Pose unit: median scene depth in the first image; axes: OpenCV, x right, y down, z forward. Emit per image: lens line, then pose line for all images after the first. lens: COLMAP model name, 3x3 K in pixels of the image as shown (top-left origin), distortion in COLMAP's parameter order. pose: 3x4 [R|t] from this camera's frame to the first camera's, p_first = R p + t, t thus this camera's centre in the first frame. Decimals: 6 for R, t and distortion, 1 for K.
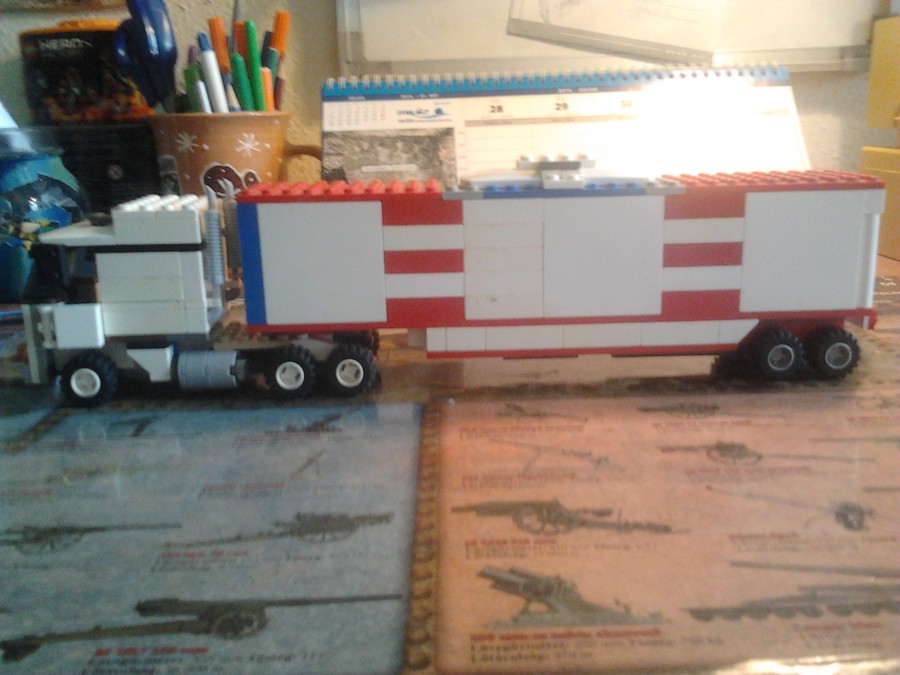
lens RADIAL K [[853.1, 0, 458.9], [0, 853.1, 335.6], [0, 0, 1]] dist [0.081202, -0.144405]
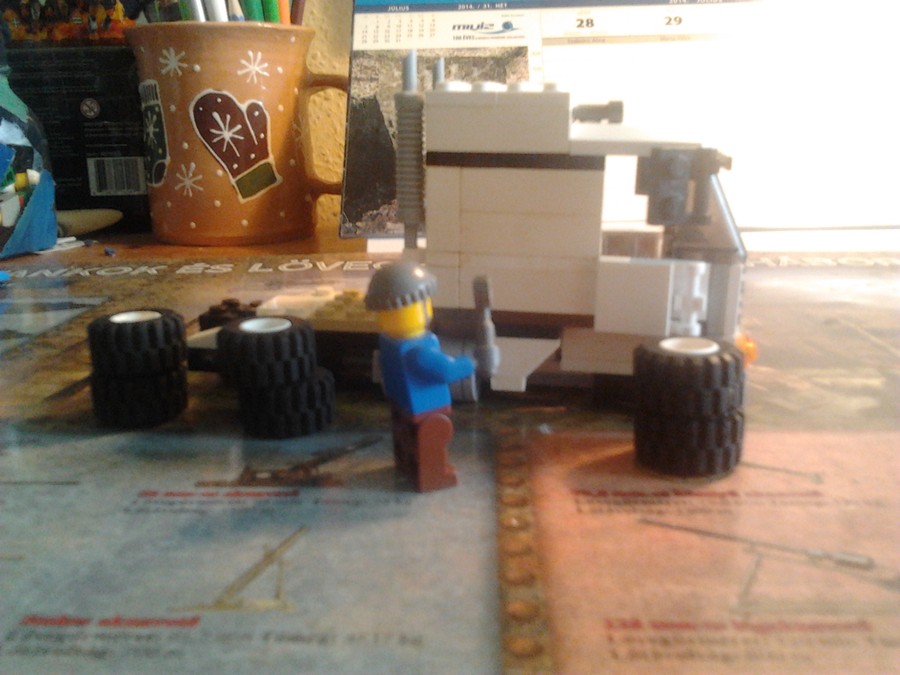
lens RADIAL K [[874.9, 0, 450.9], [0, 874.9, 340.8], [0, 0, 1]] dist [0.051491, -0.136568]
pose [[0.998035, 0.025368, -0.057290, -0.022565], [-0.025109, 0.999671, 0.005239, 0.010359], [0.057404, -0.003790, 0.998344, 0.244130]]
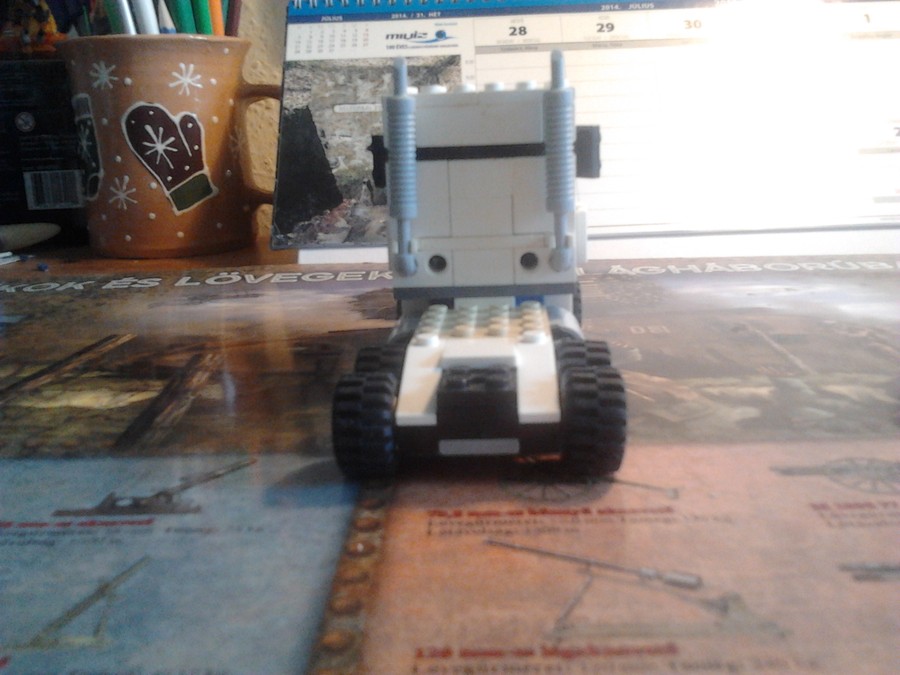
lens RADIAL K [[874.9, 0, 450.9], [0, 874.9, 340.8], [0, 0, 1]] dist [0.051491, -0.136568]
pose [[0.999279, 0.006422, -0.037412, 0.016902], [-0.006292, 0.999974, 0.003594, 0.003069], [0.037434, -0.003356, 0.999293, 0.245633]]
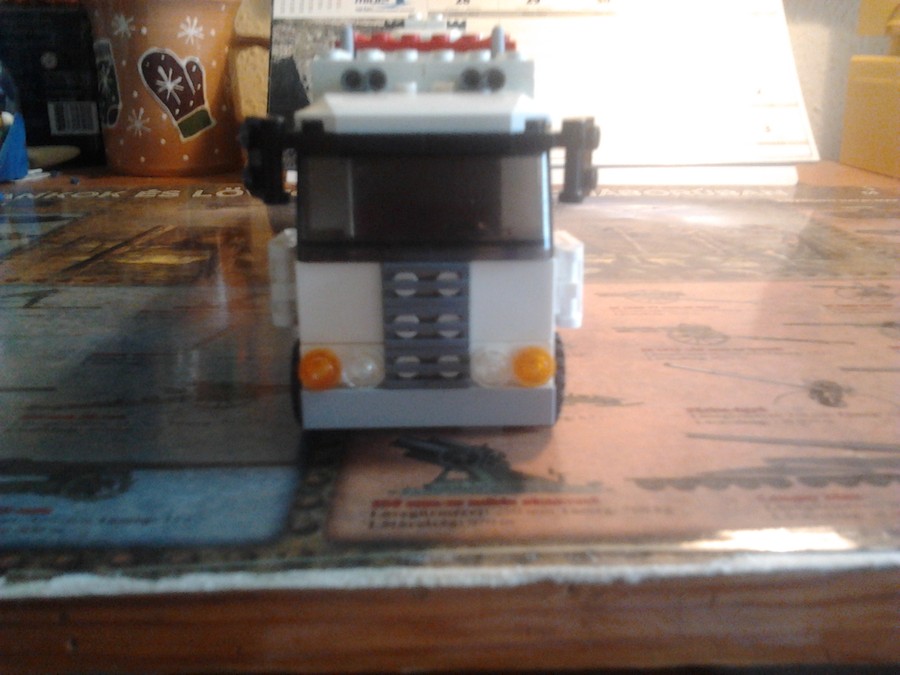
lens RADIAL K [[861.0, 0, 449.3], [0, 861.0, 317.8], [0, 0, 1]] dist [0.068208, -0.134482]
pose [[0.999566, 0.022159, 0.019435, 0.020873], [-0.022987, 0.998790, 0.043465, 0.040788], [-0.018449, -0.043893, 0.998866, 0.051846]]
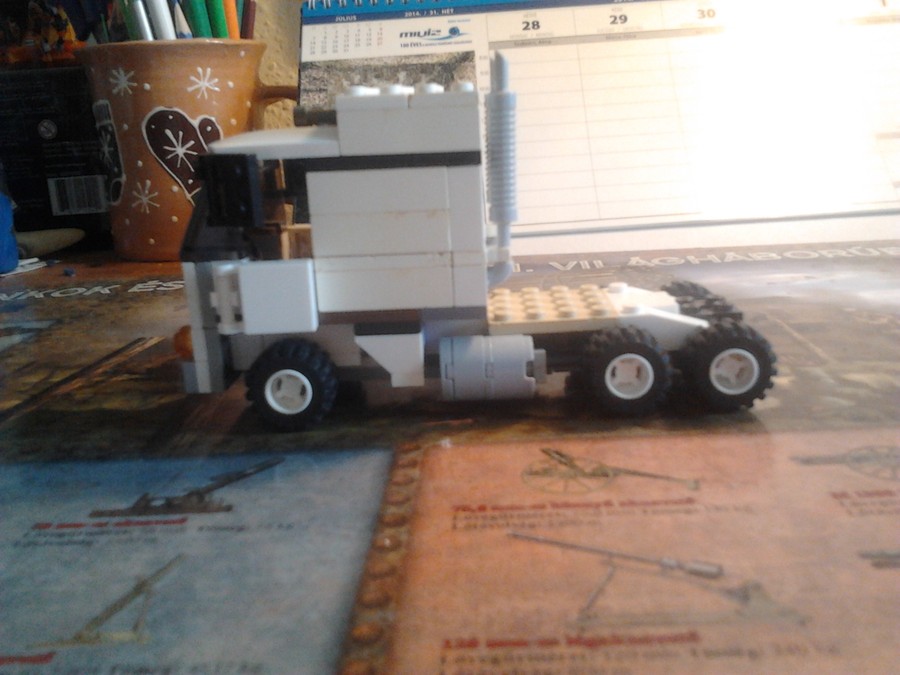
lens RADIAL K [[874.5, 0, 448.3], [0, 874.5, 339.3], [0, 0, 1]] dist [0.043366, -0.098041]
pose [[0.997889, -0.015020, -0.063183, 0.016981], [0.015645, 0.999833, 0.009411, 0.001430], [0.063032, -0.010379, 0.997958, 0.240185]]
